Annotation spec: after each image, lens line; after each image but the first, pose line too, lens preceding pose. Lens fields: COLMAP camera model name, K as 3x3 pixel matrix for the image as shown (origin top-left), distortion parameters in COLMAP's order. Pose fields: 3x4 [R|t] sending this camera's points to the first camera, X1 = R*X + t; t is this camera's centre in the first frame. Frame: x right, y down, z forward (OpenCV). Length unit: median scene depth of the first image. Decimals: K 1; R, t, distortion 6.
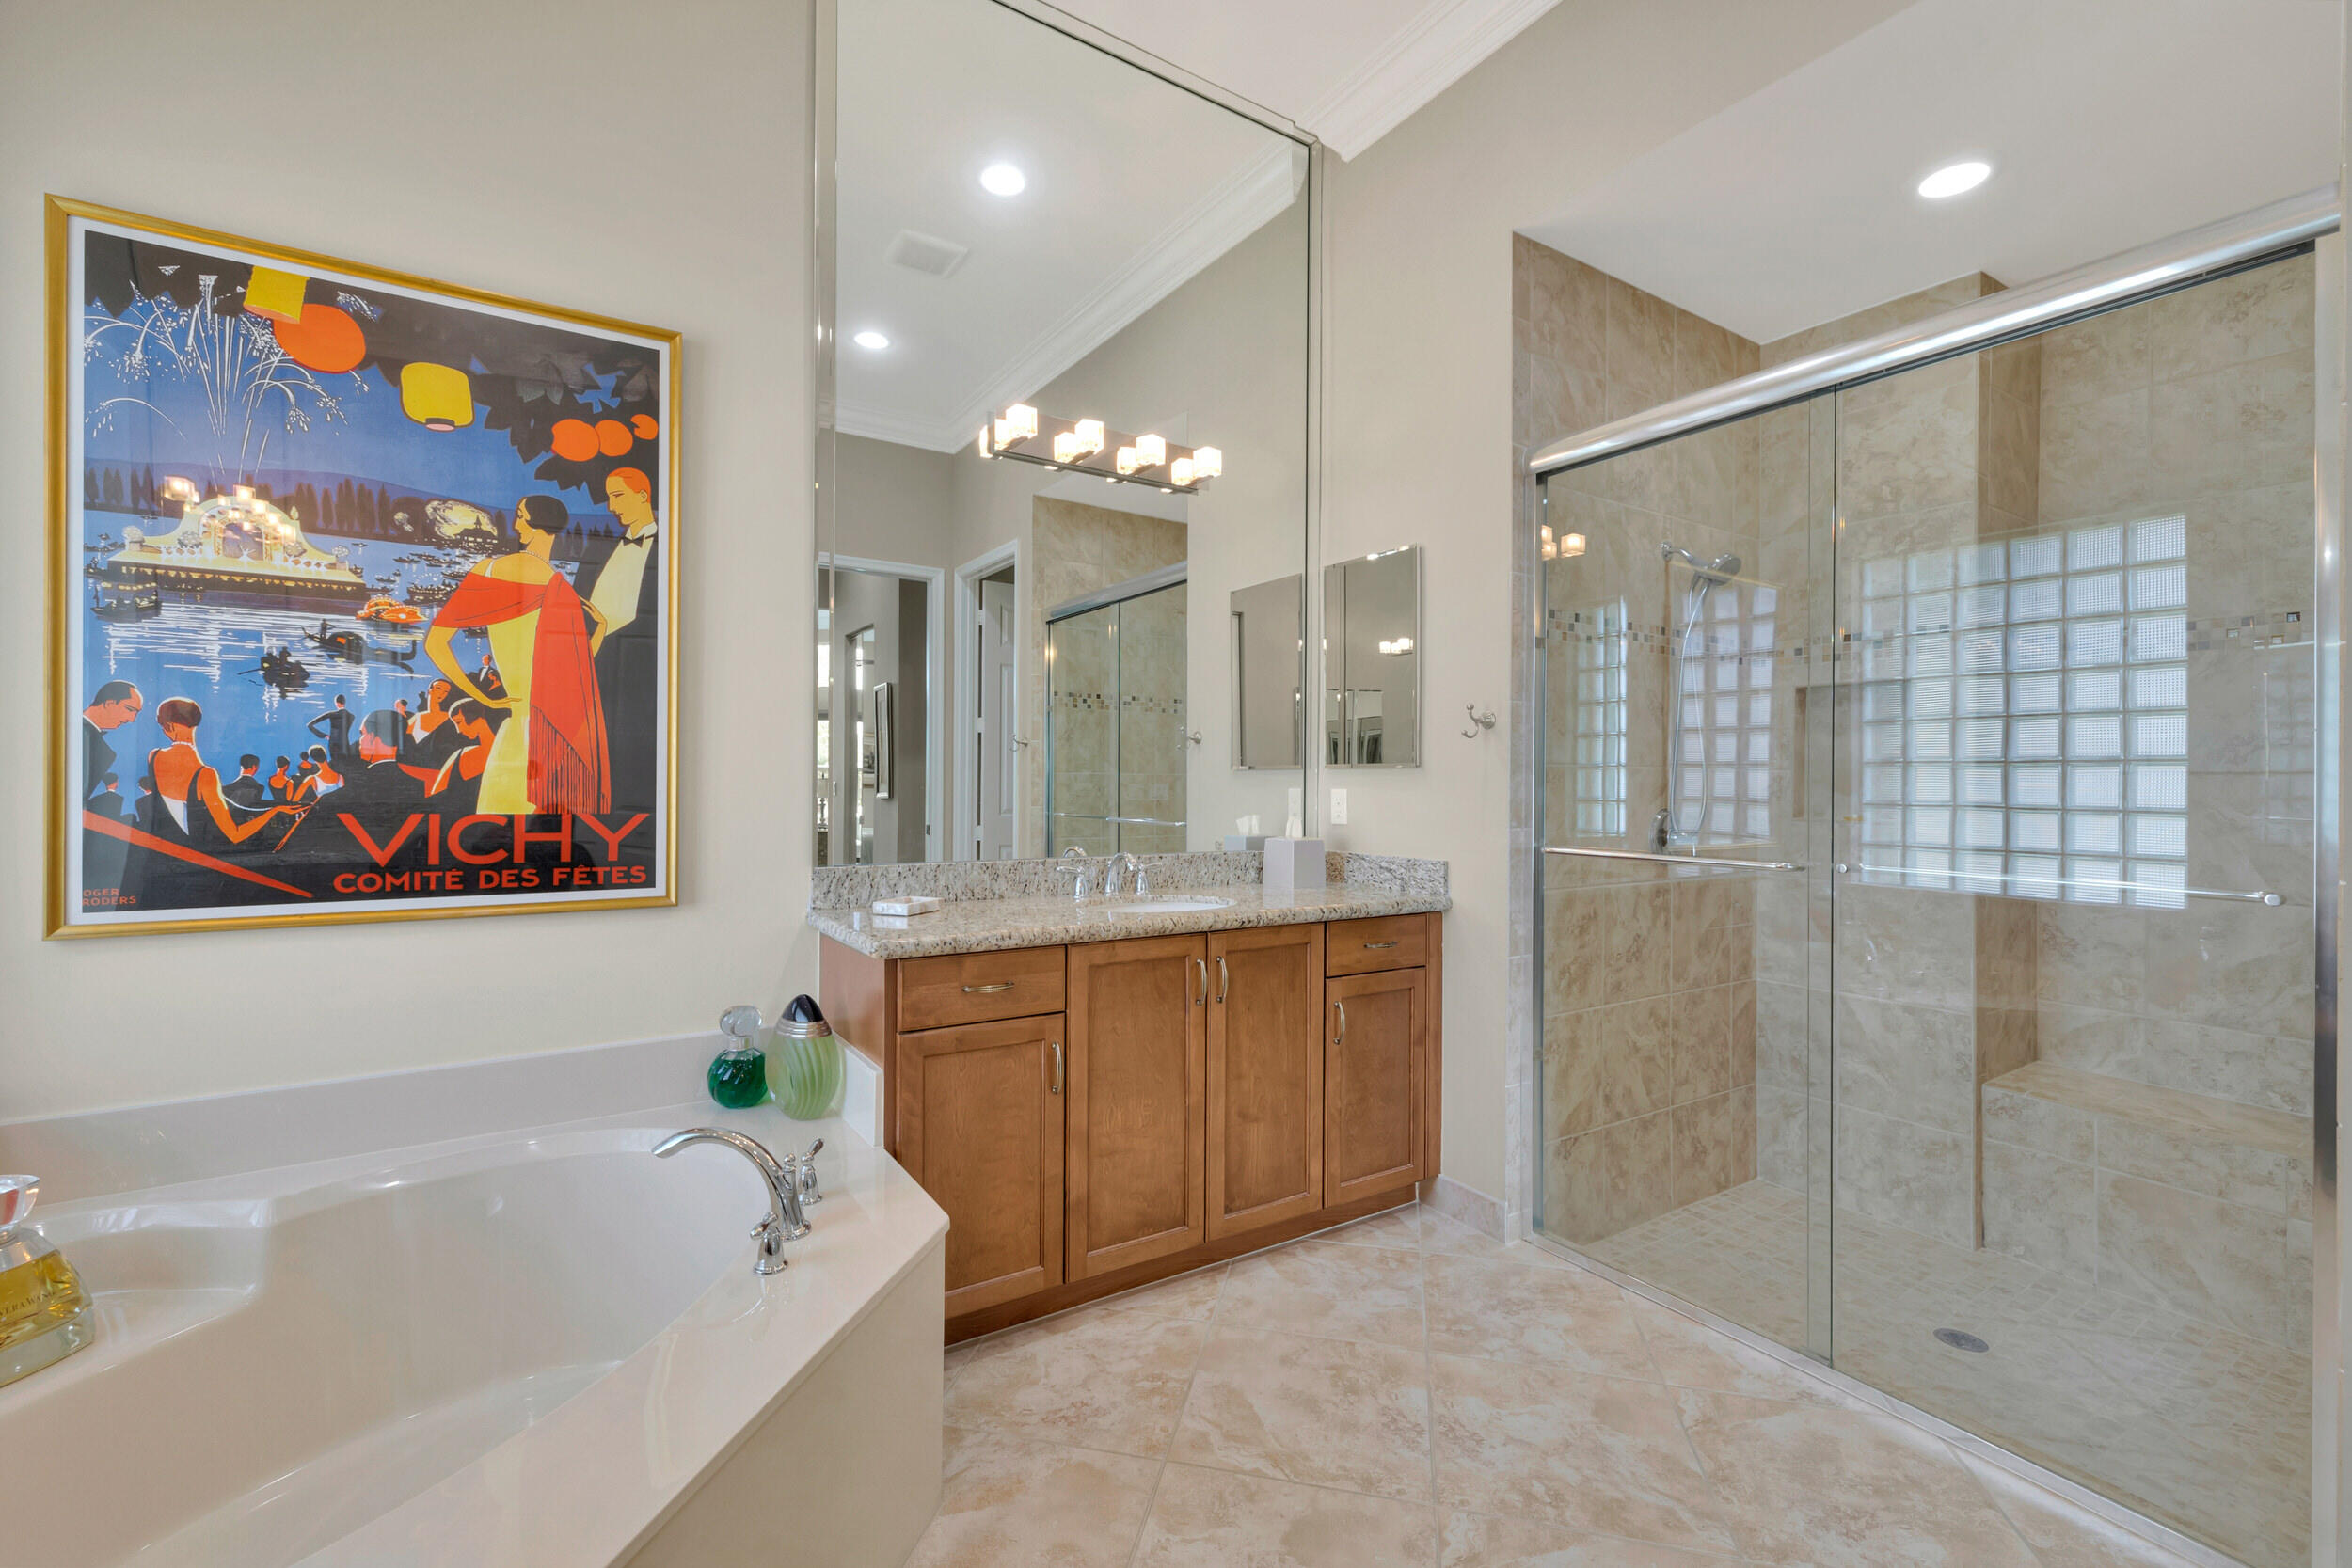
lens RADIAL K [[1000.8, 0, 1174.5], [0, 1000.8, 782.6], [0, 0, 1]] dist [0.000932, -0.000005]
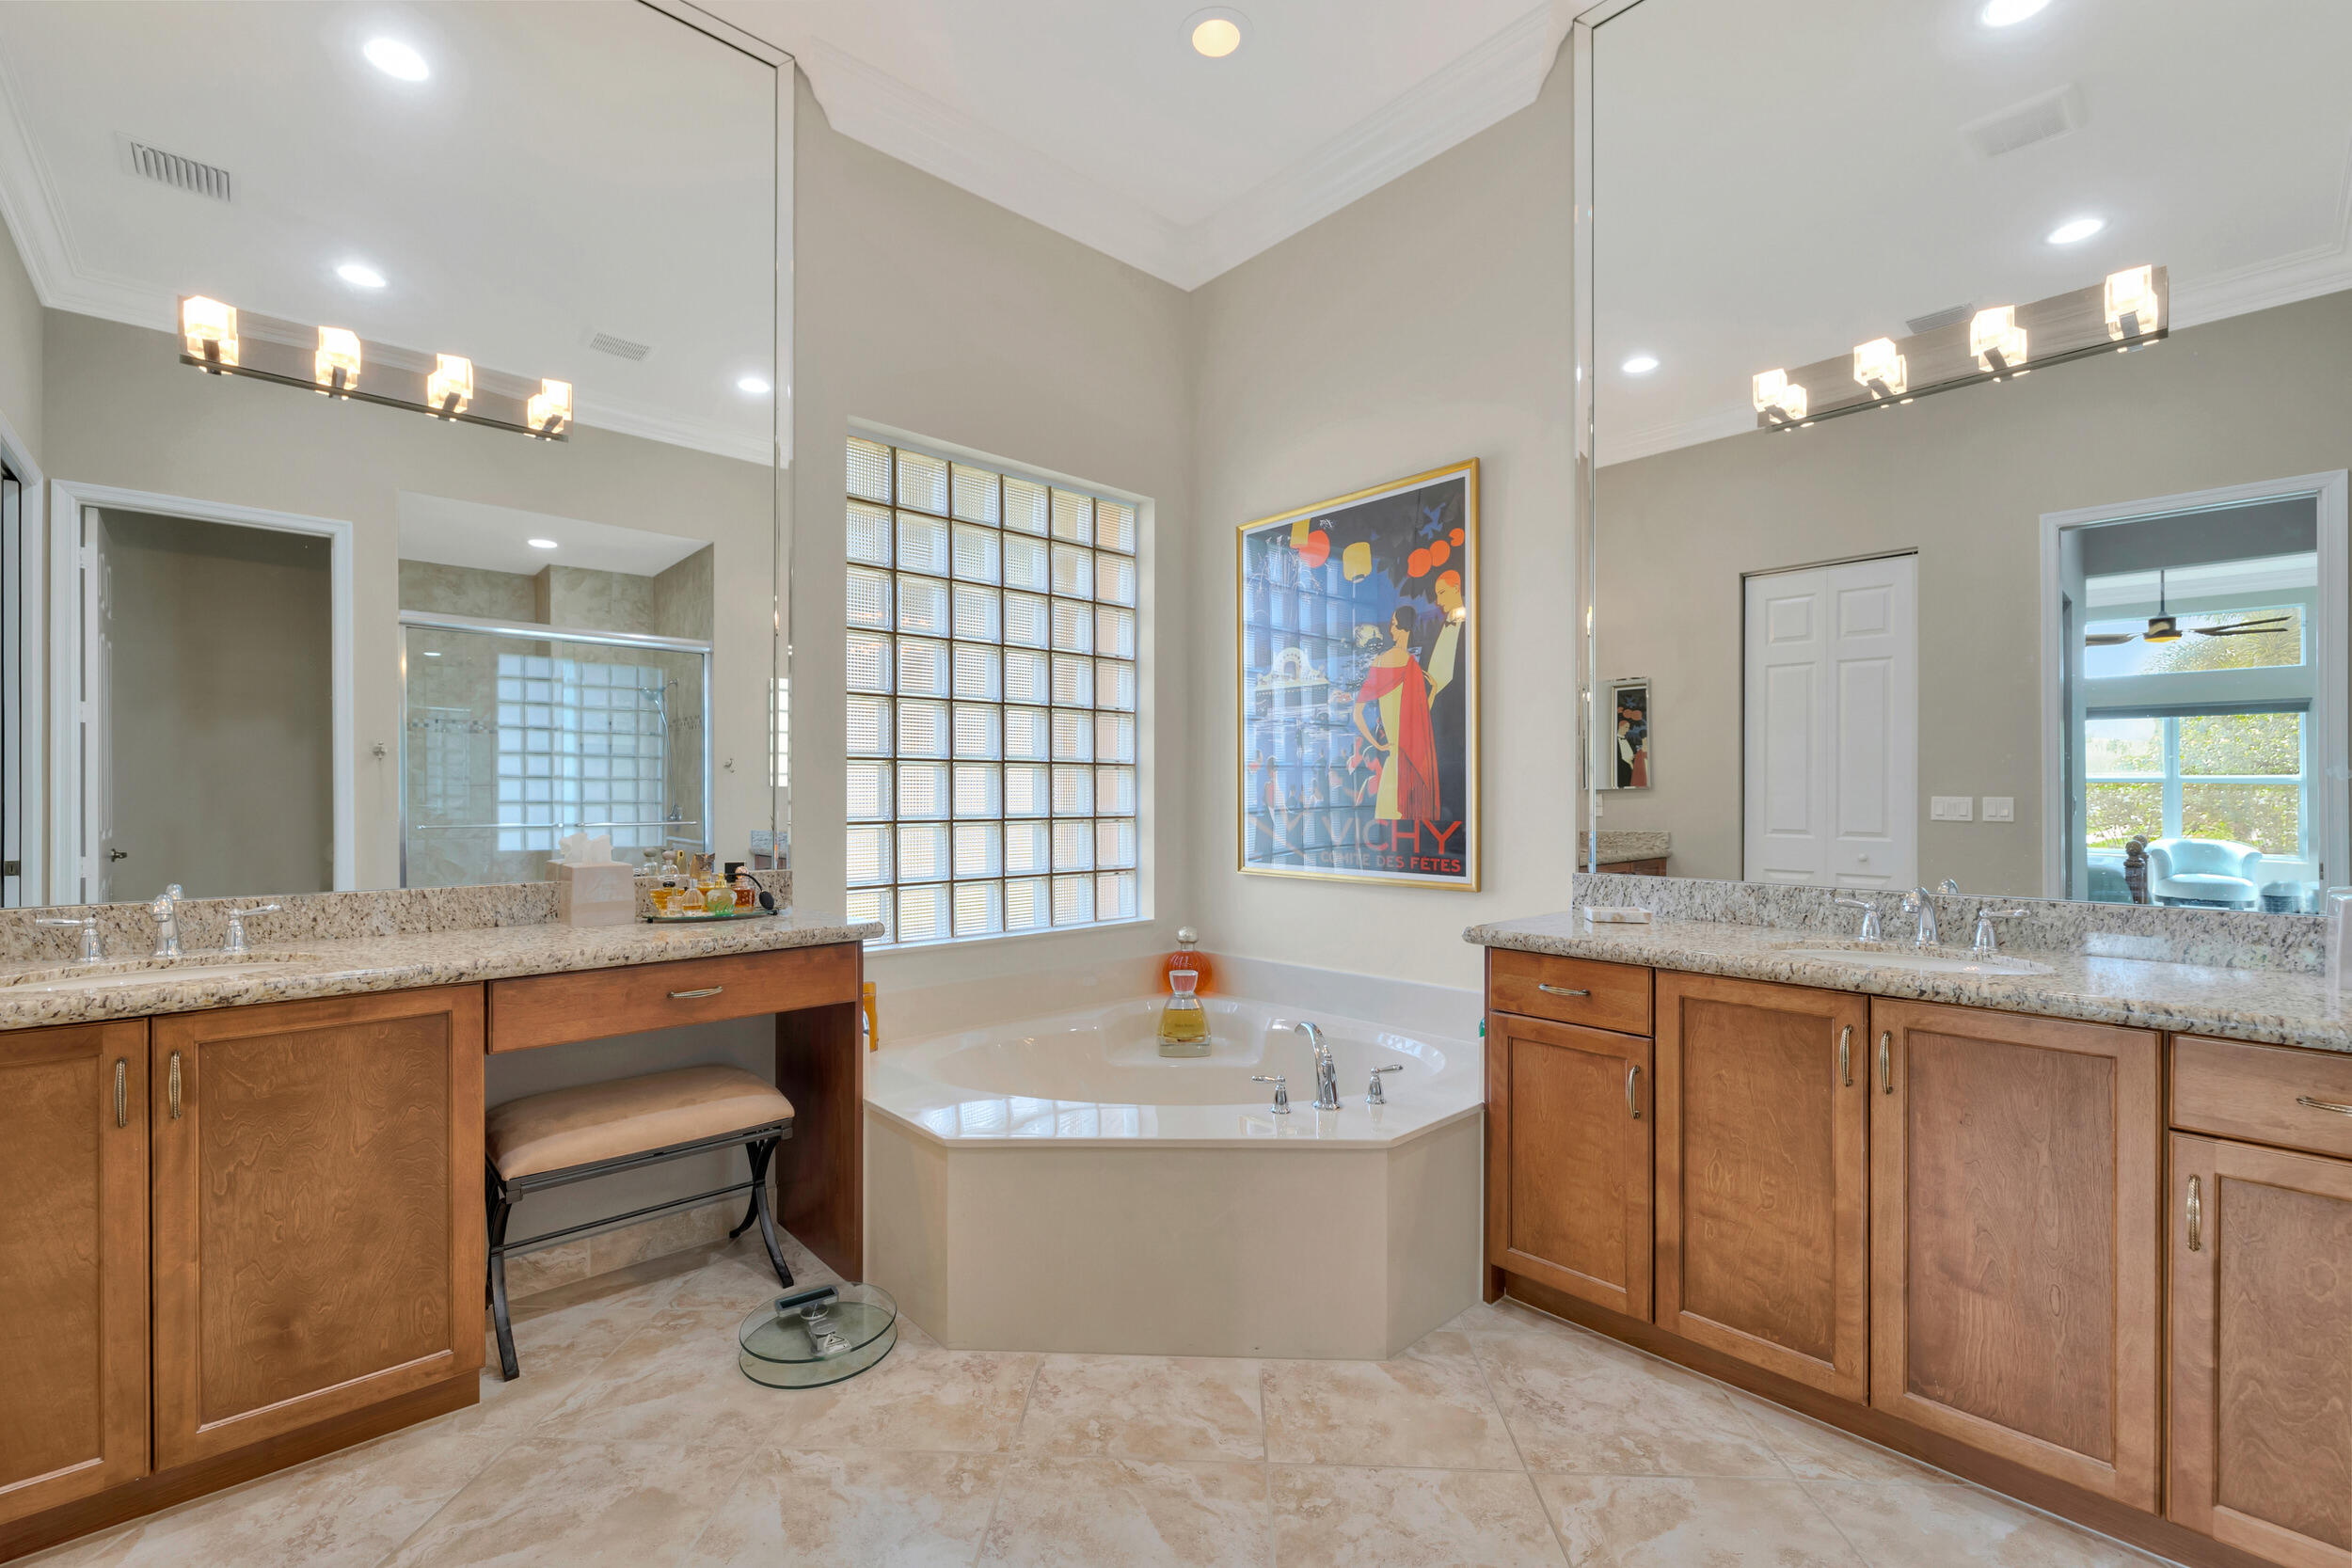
lens RADIAL K [[1000.8, 0, 1177.2], [0, 1000.8, 795.1], [0, 0, 1]] dist [0.000932, -0.000005]
pose [[0.180288, -0.006303, -0.983594, 0.762322], [0.001071, 0.999980, -0.006212, 0.003525], [0.983613, 0.000066, 0.180291, 0.392427]]
